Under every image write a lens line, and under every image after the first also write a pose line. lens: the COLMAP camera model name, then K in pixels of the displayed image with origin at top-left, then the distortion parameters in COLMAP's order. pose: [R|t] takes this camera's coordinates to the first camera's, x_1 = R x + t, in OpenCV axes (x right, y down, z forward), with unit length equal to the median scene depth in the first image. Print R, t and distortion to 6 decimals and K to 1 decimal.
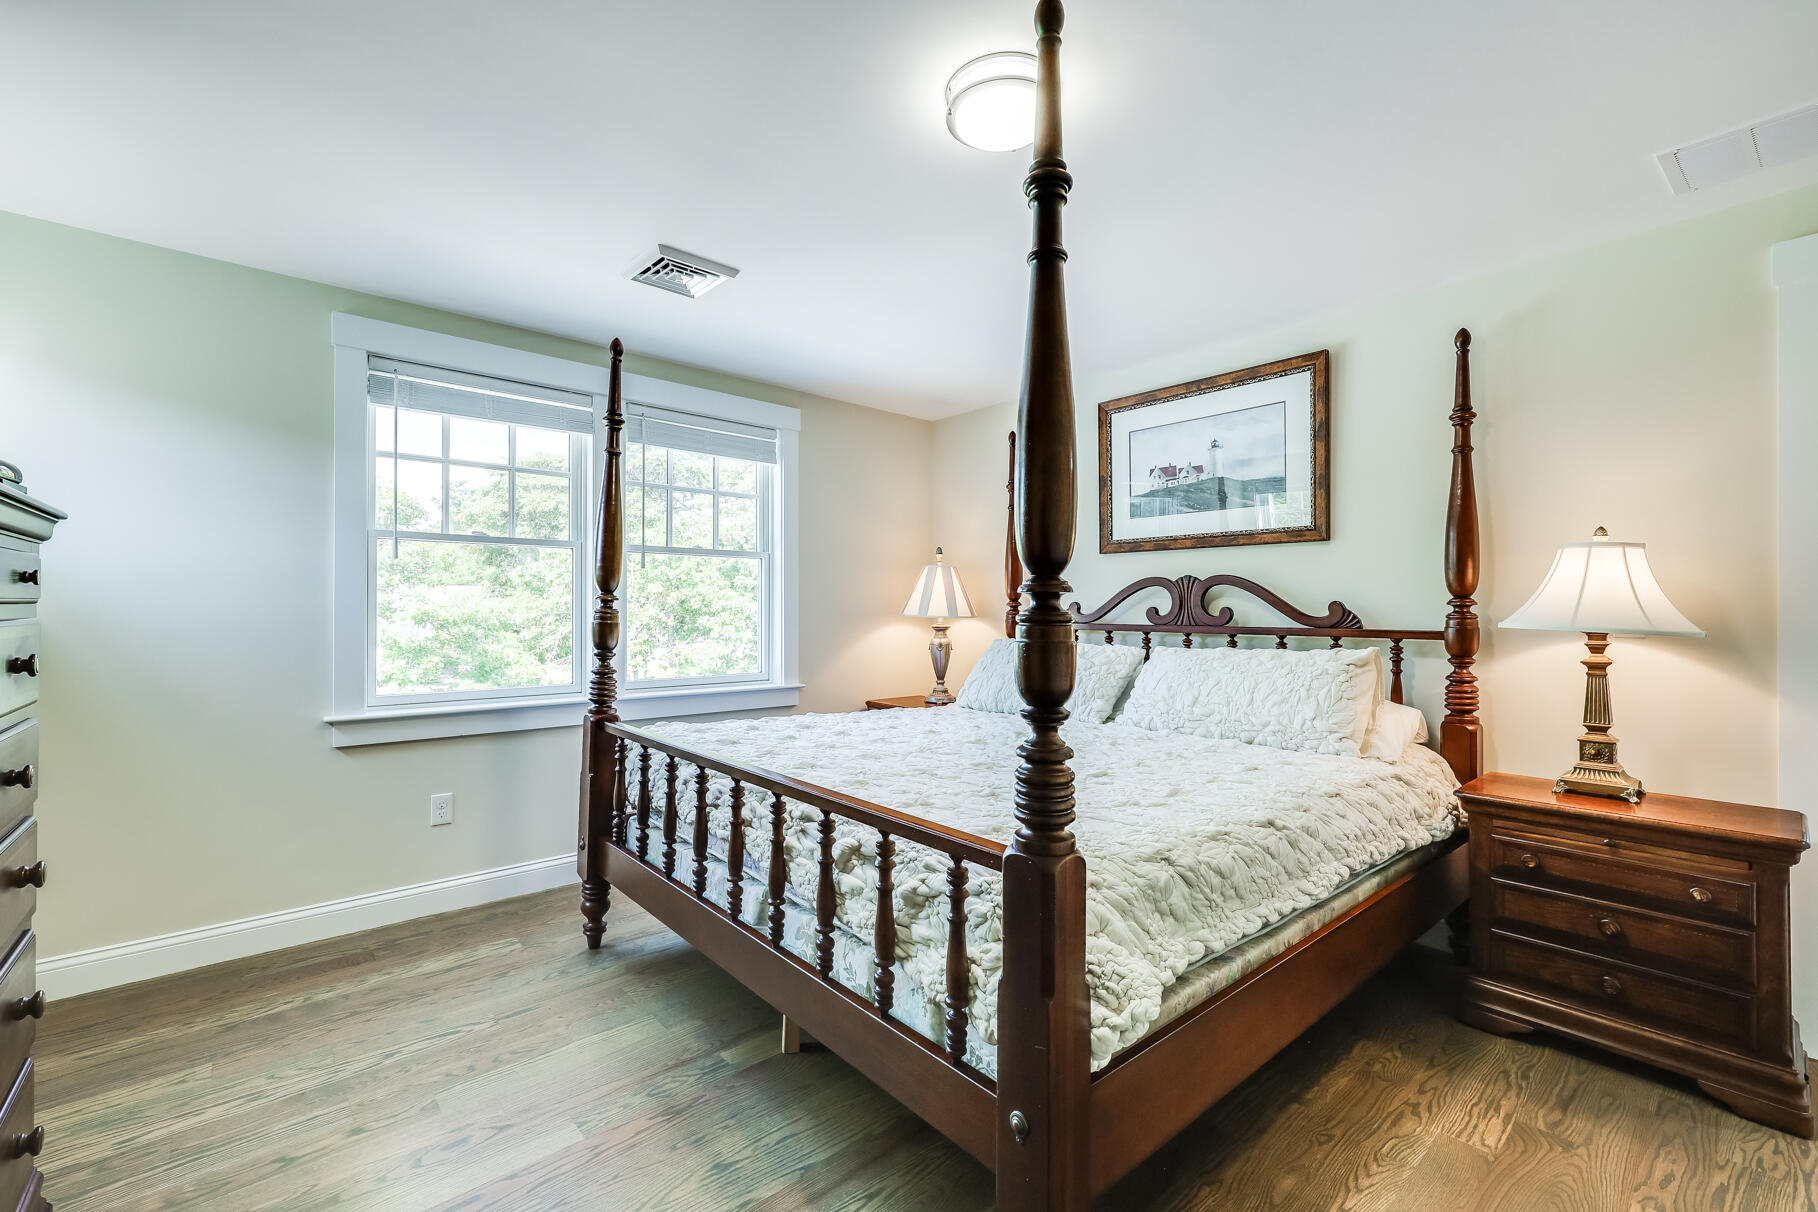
lens RADIAL K [[1010.4, 0, 909.0], [0, 1010.4, 606.0], [0, 0, 1]] dist [-0.001163, 0.000127]
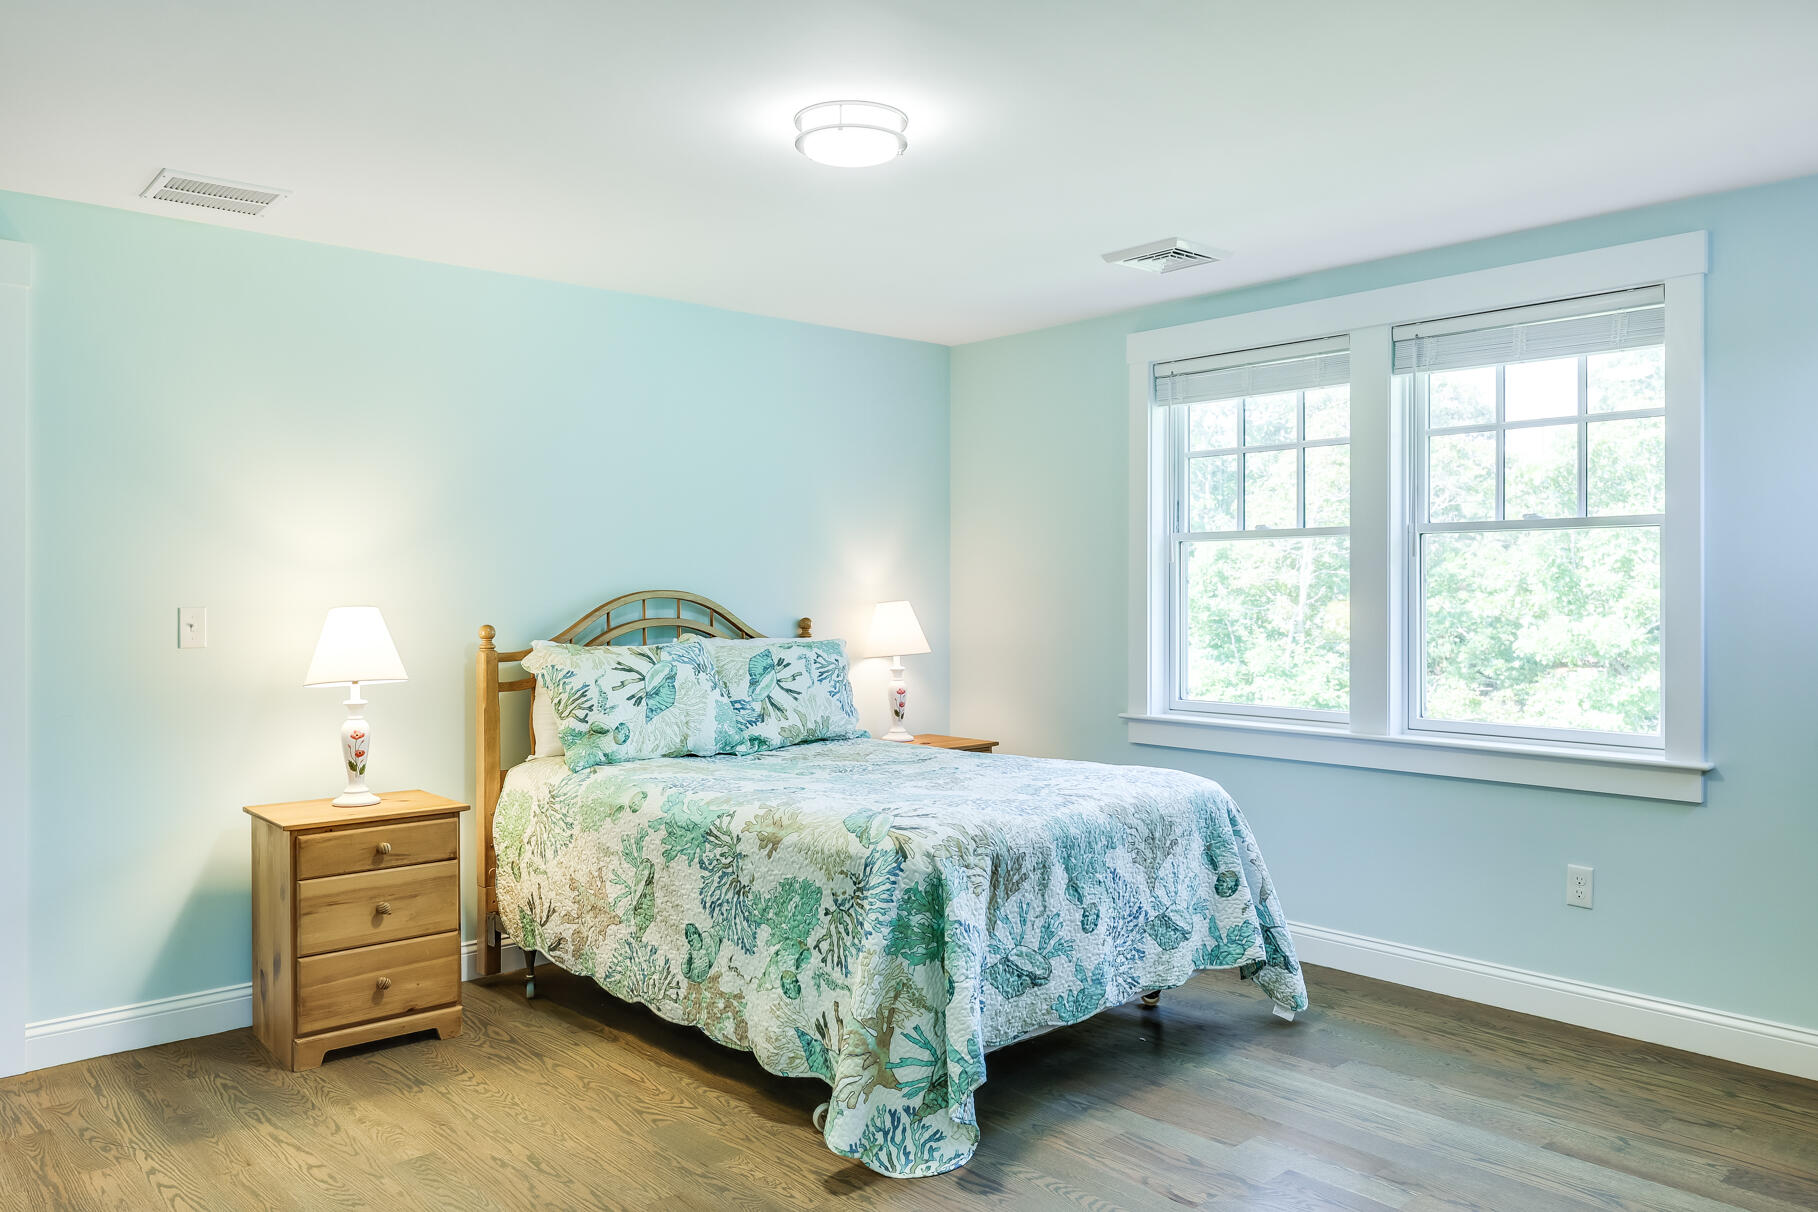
lens RADIAL K [[1307.9, 0, 909.0], [0, 1307.9, 606.0], [0, 0, 1]] dist [0.001984, 0.002505]
pose [[-0.113478, -0.004364, -0.993531, 0.601475], [-0.002503, 0.999988, -0.004107, 0.000787], [0.993537, 0.002021, -0.113487, 0.677755]]
